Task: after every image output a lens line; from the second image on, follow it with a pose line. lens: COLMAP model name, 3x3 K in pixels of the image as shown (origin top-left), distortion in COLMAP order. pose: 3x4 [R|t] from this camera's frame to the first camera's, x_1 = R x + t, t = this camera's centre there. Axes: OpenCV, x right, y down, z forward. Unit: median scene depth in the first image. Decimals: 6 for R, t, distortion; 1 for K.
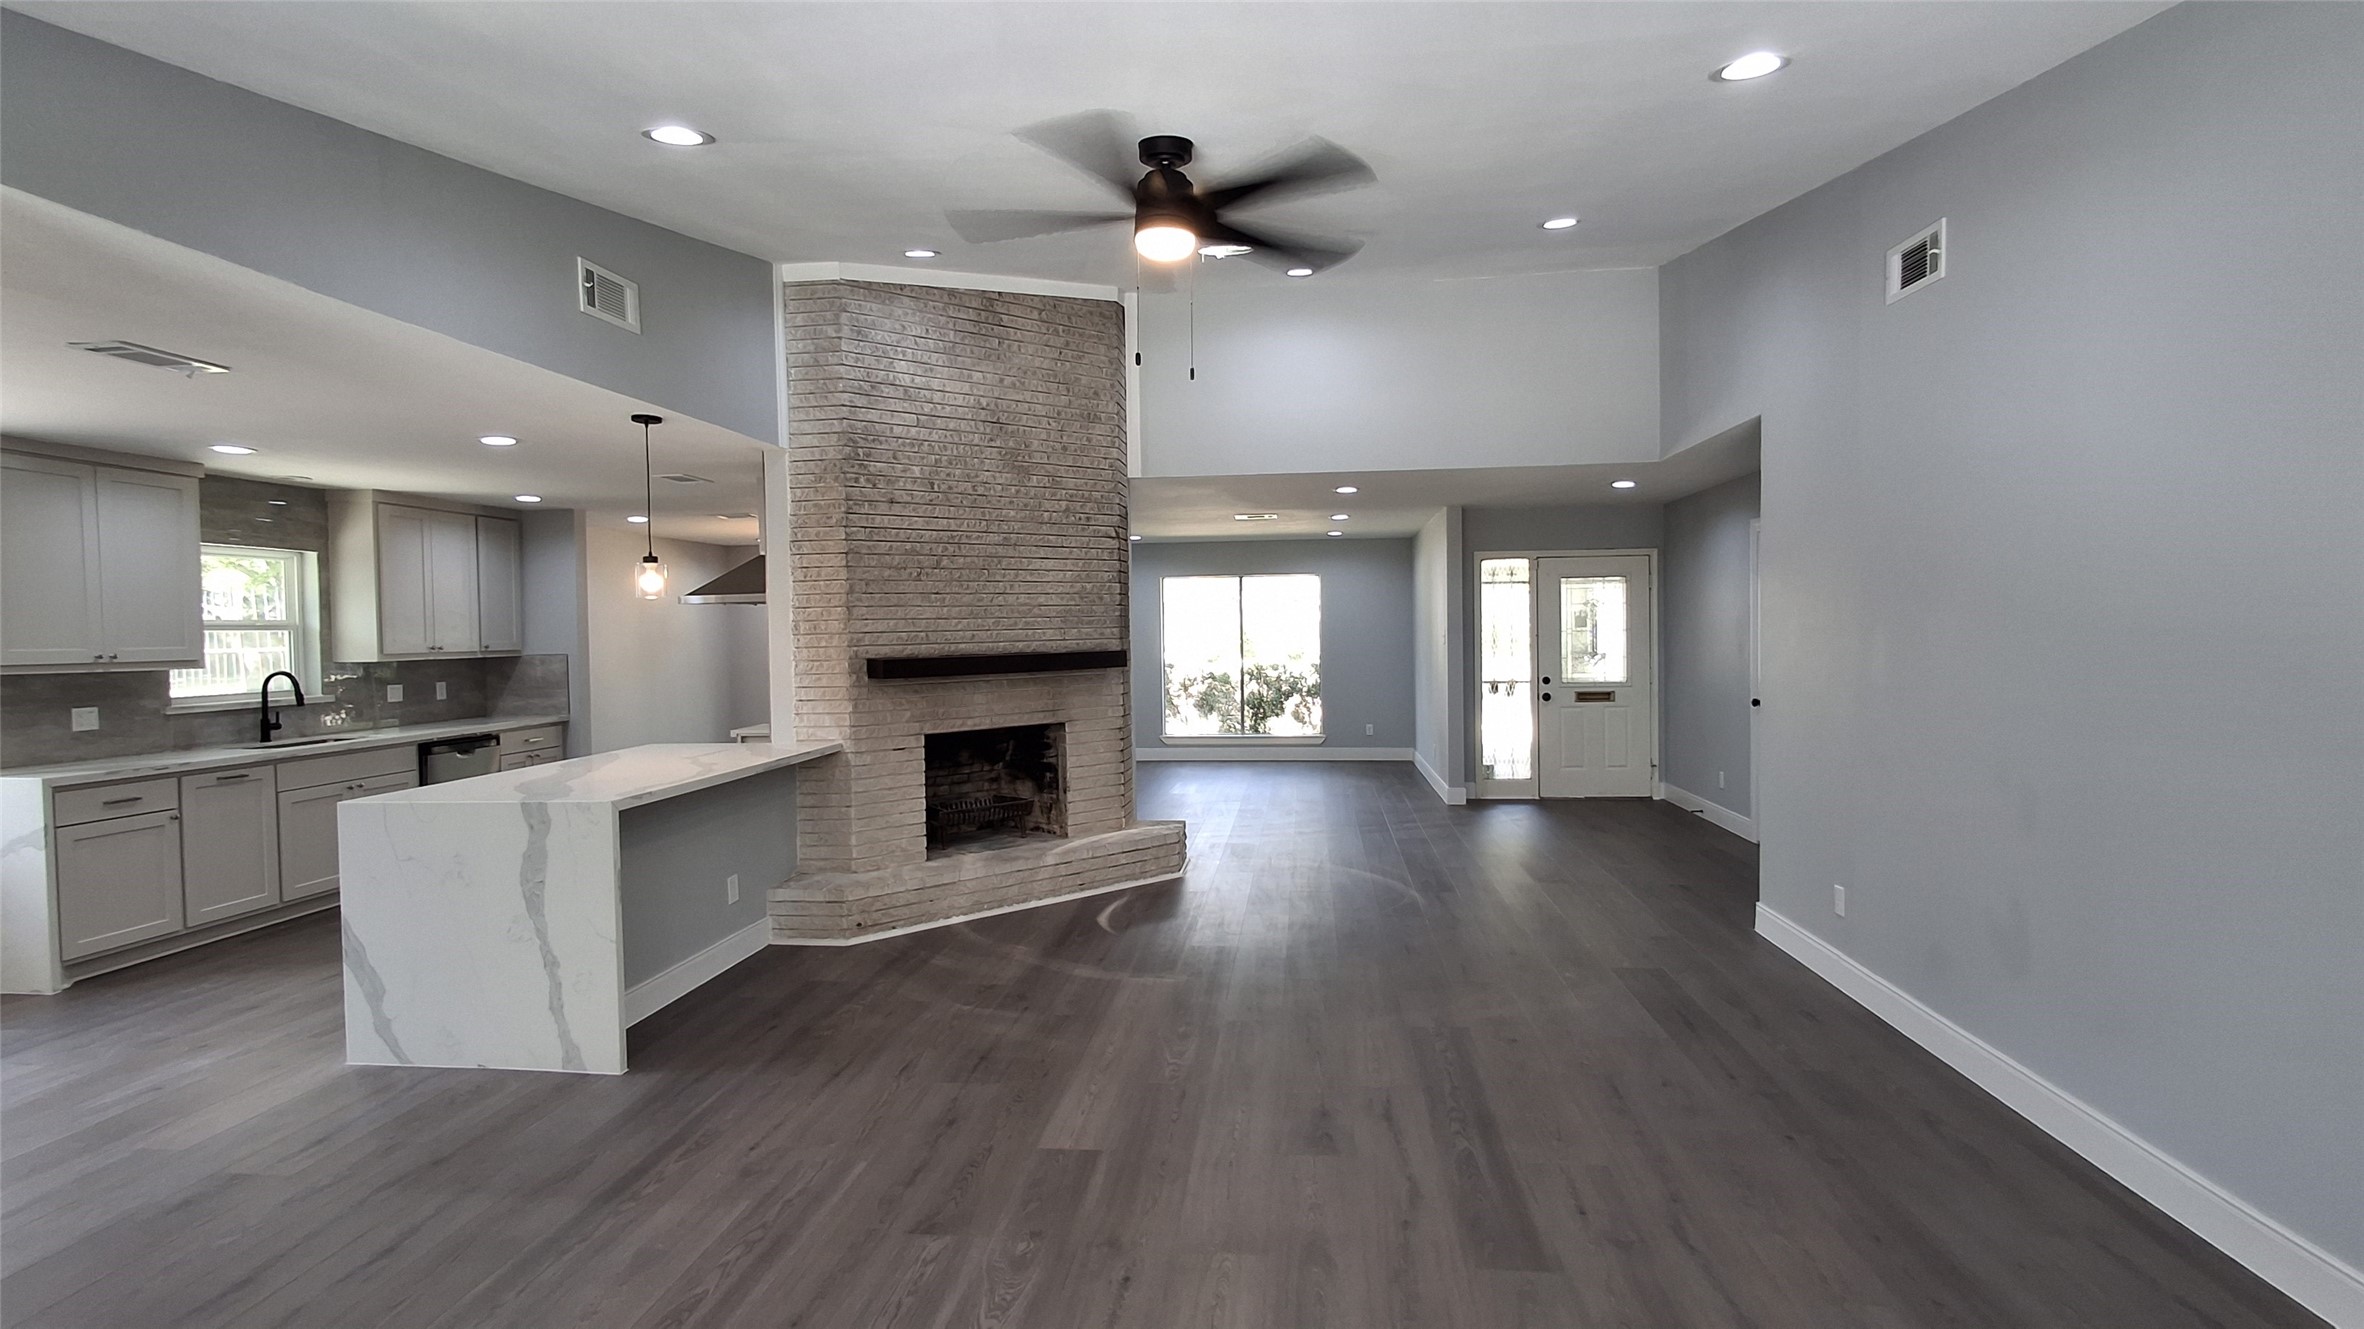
lens RADIAL K [[1085.5, 0, 1189.9], [0, 1085.5, 653.5], [0, 0, 1]] dist [-0.006753, 0.003172]
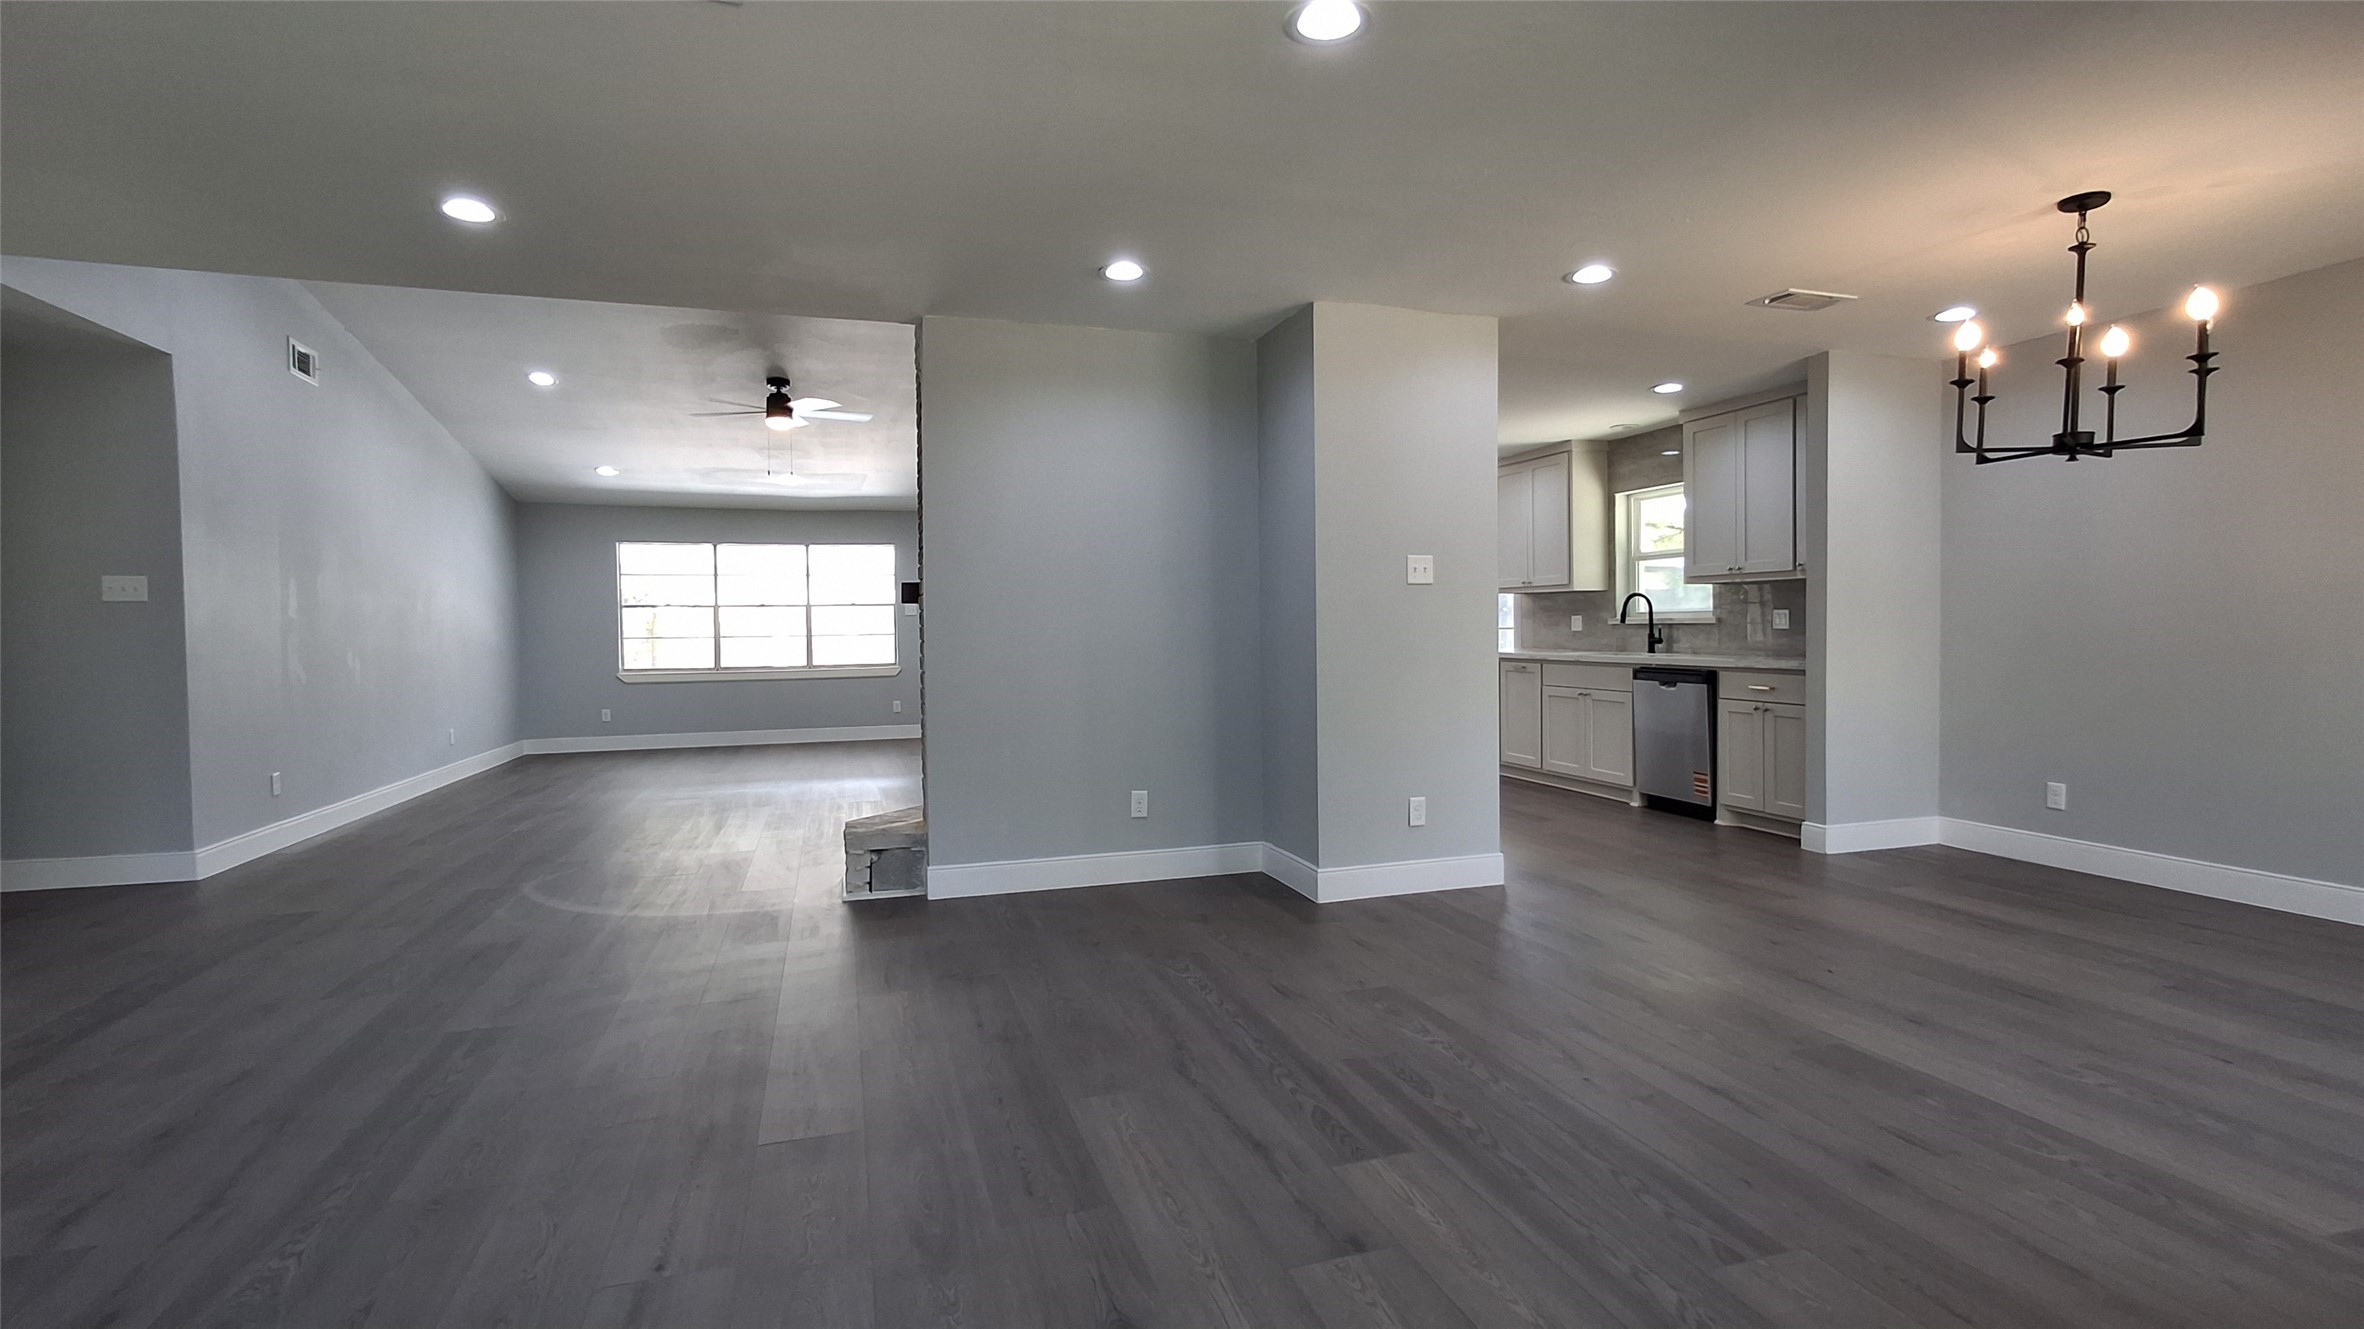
lens RADIAL K [[1085.5, 0, 1192.1], [0, 1085.5, 661.7], [0, 0, 1]] dist [-0.006753, 0.003172]
pose [[-0.914295, 0.043125, -0.402746, 0.079951], [0.019587, 0.997860, 0.062383, 0.008921], [0.404575, 0.049148, -0.913183, 2.051860]]
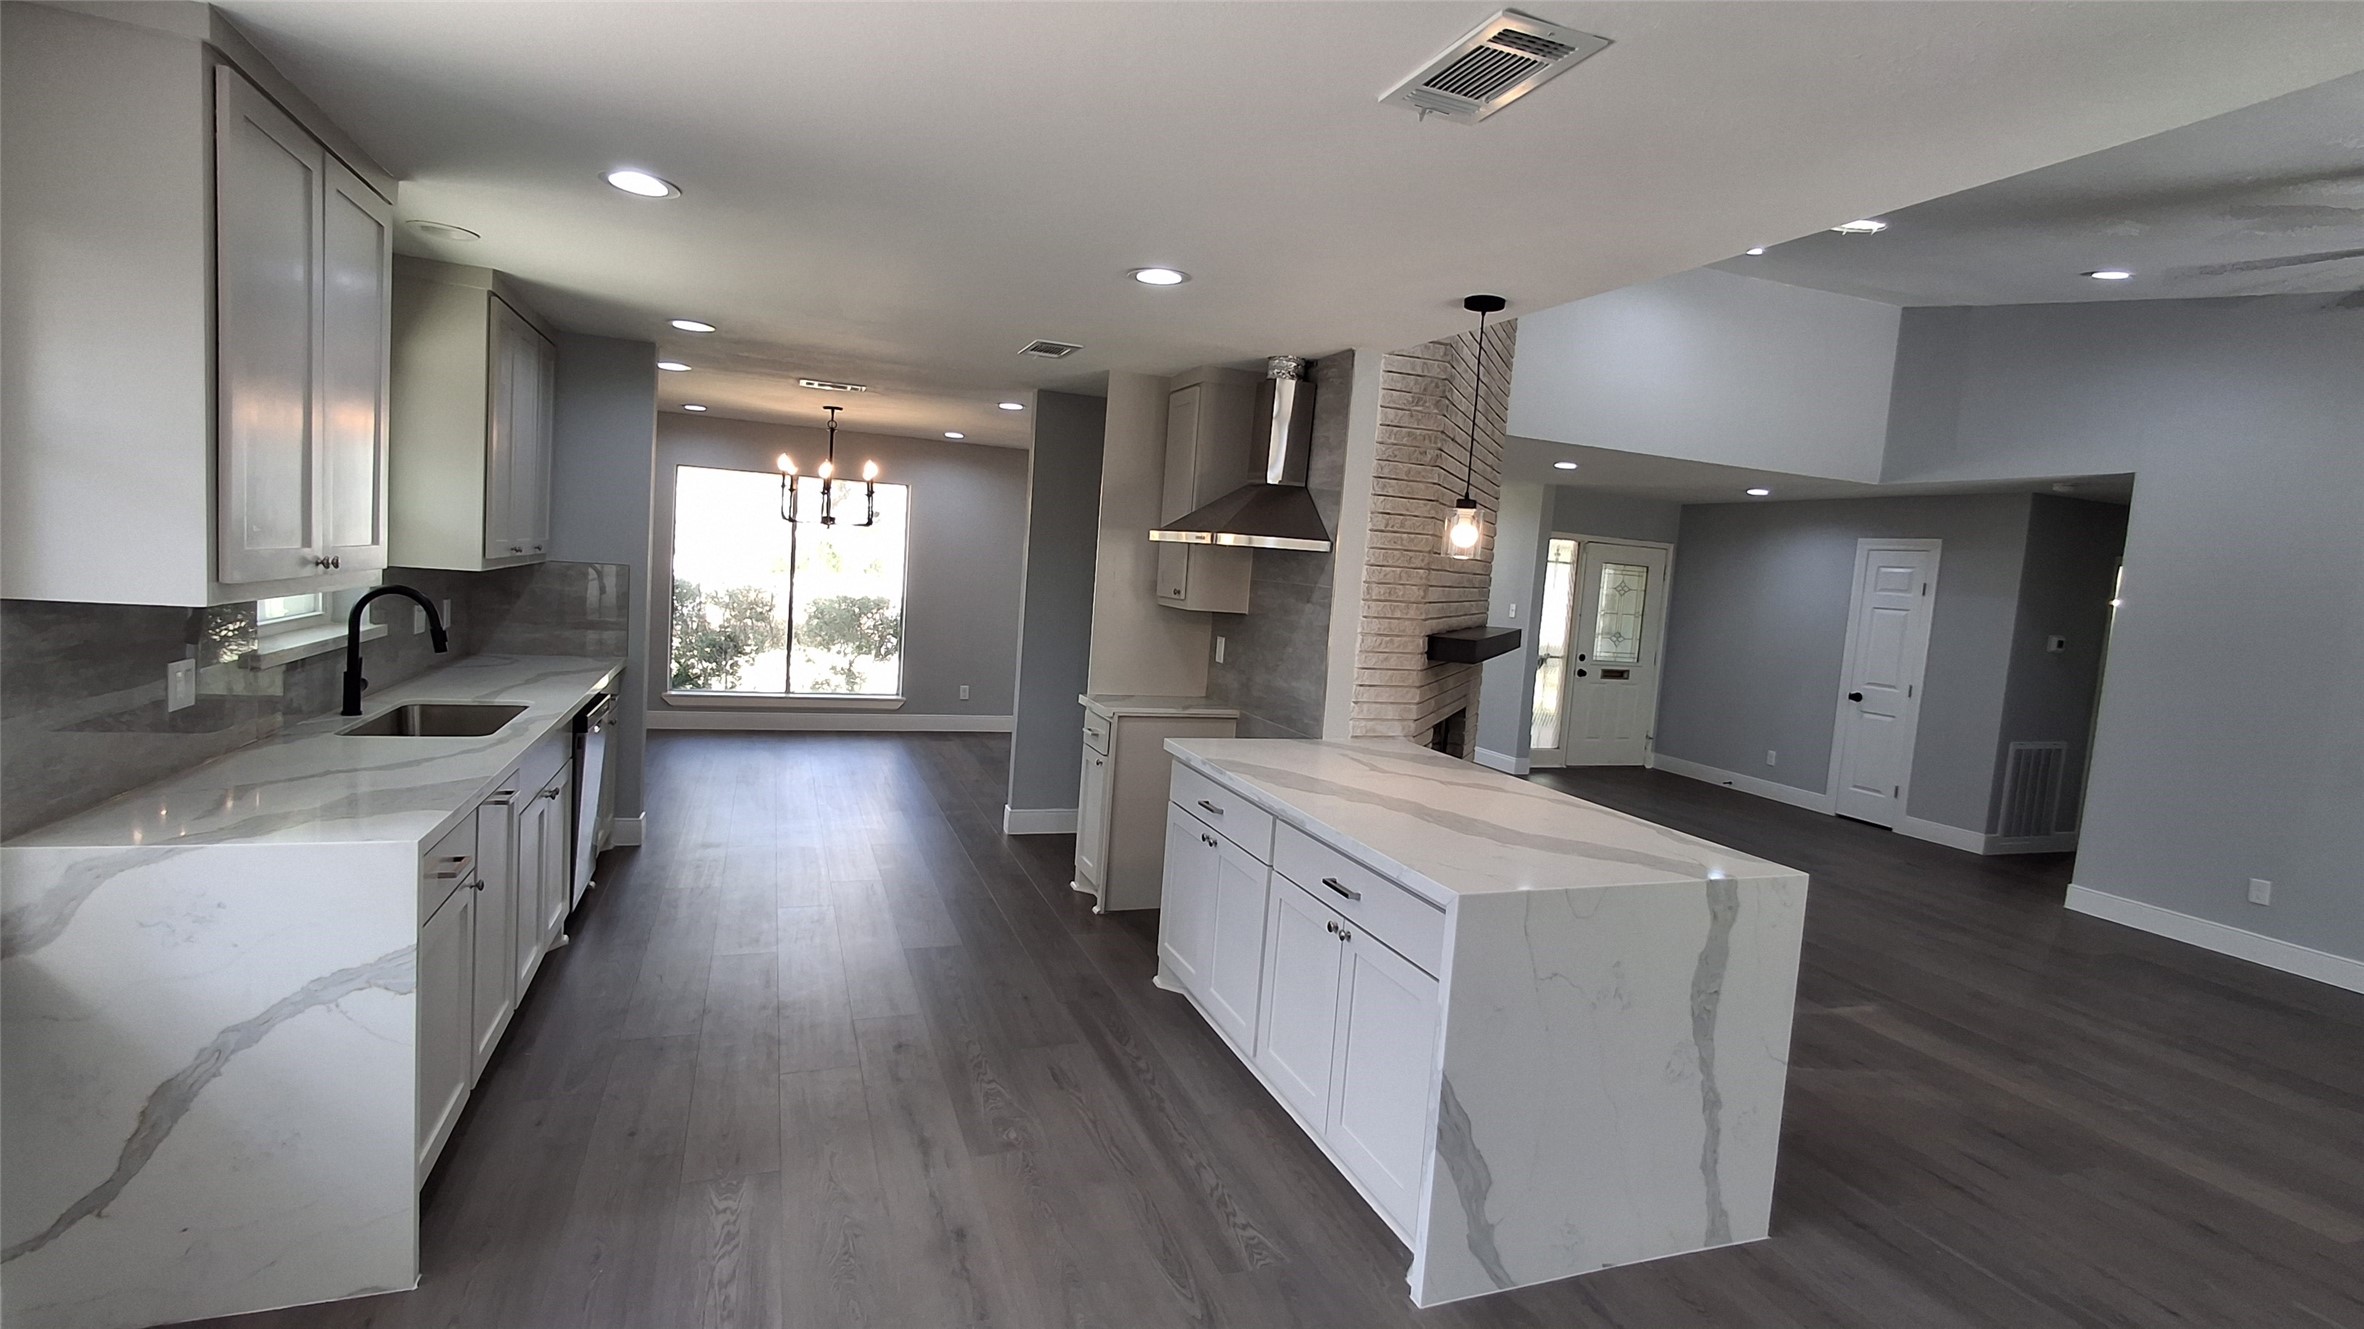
lens RADIAL K [[1085.5, 0, 1183.8], [0, 1085.5, 653.8], [0, 0, 1]] dist [-0.006753, 0.003172]
pose [[0.888633, 0.043919, 0.456511, -0.804246], [-0.077429, 0.995482, 0.054951, -0.011264], [-0.452035, -0.084178, 0.888019, 0.363860]]
